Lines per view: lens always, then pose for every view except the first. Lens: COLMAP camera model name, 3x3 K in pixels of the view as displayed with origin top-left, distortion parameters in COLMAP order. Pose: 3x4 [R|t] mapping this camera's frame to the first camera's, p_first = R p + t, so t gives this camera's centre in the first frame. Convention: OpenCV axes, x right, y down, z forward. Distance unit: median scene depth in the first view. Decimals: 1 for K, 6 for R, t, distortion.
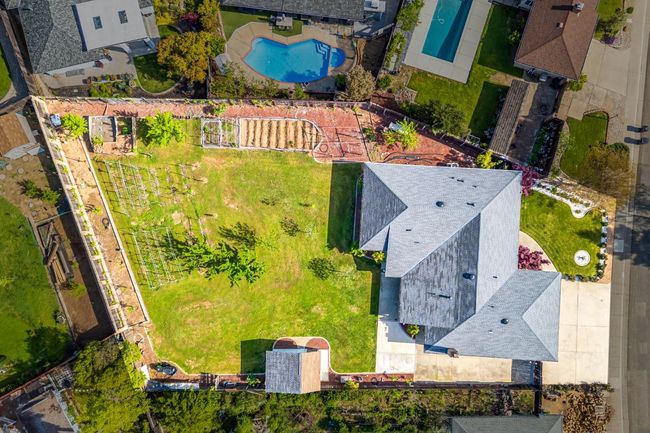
lens RADIAL K [[455.6, 0, 324.0], [0, 455.6, 222.6], [0, 0, 1]] dist [0.027145, -0.002336]
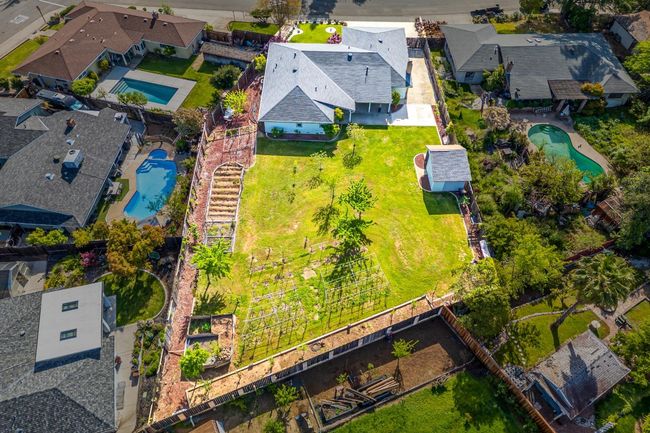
lens RADIAL K [[455.6, 0, 319.6], [0, 455.6, 217.9], [0, 0, 1]] dist [0.027145, -0.002336]
pose [[-0.034502, -0.805478, 0.591621, -0.766273], [0.998301, 0.000042, 0.058275, -0.041820], [-0.046964, 0.592626, 0.804107, 0.201860]]
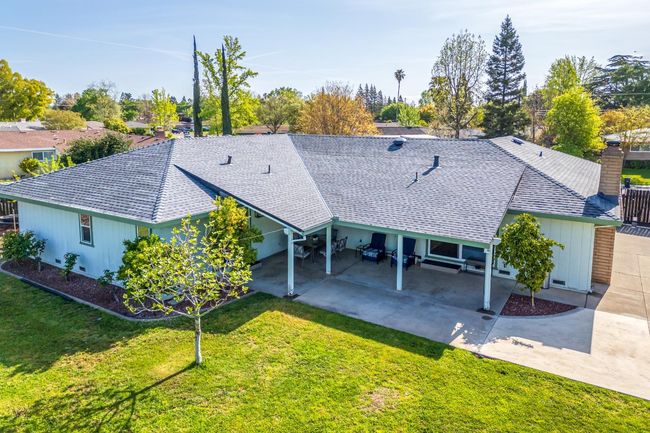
lens RADIAL K [[455.6, 0, 325.4], [0, 455.6, 216.3], [0, 0, 1]] dist [0.027145, -0.002336]
pose [[0.473724, -0.194674, 0.858887, -0.081836], [0.879510, 0.154697, -0.450035, 0.237764], [-0.045257, 0.968592, 0.244502, 0.890963]]
